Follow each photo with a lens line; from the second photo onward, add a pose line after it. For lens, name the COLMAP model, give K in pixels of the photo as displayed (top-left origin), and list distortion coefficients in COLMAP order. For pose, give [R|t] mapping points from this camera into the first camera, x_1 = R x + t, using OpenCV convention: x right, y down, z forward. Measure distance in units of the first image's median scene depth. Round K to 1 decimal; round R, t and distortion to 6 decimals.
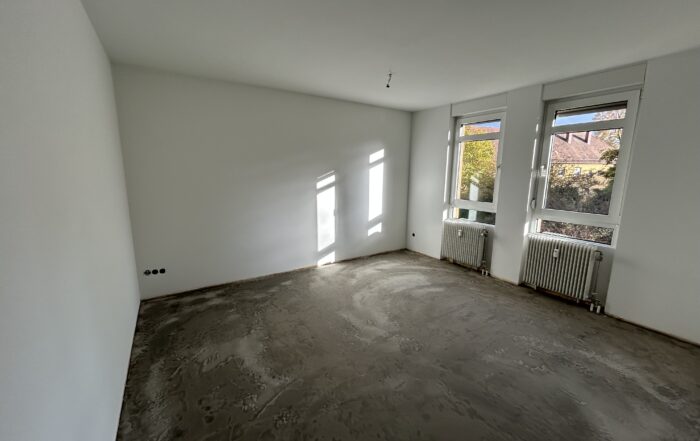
lens RADIAL K [[283.7, 0, 346.5], [0, 283.7, 218.5], [0, 0, 1]] dist [0.001493, 0.000152]
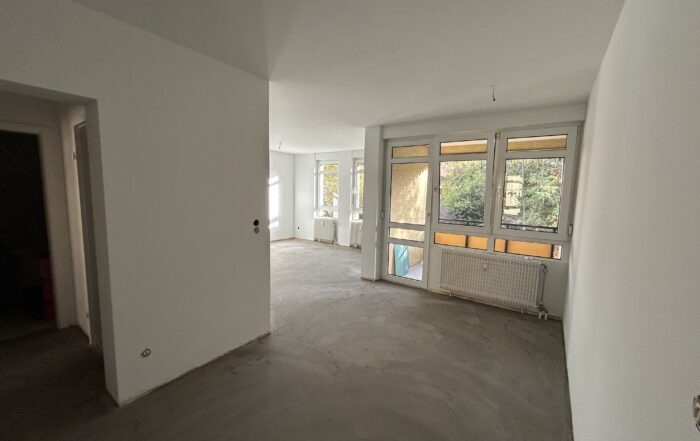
lens RADIAL K [[283.7, 0, 346.1], [0, 283.7, 219.8], [0, 0, 1]] dist [0.001493, 0.000152]
pose [[0.933680, -0.023613, 0.357330, -0.104380], [0.042951, 0.998005, -0.046277, 0.113532], [-0.355524, 0.058556, 0.932831, -0.719357]]
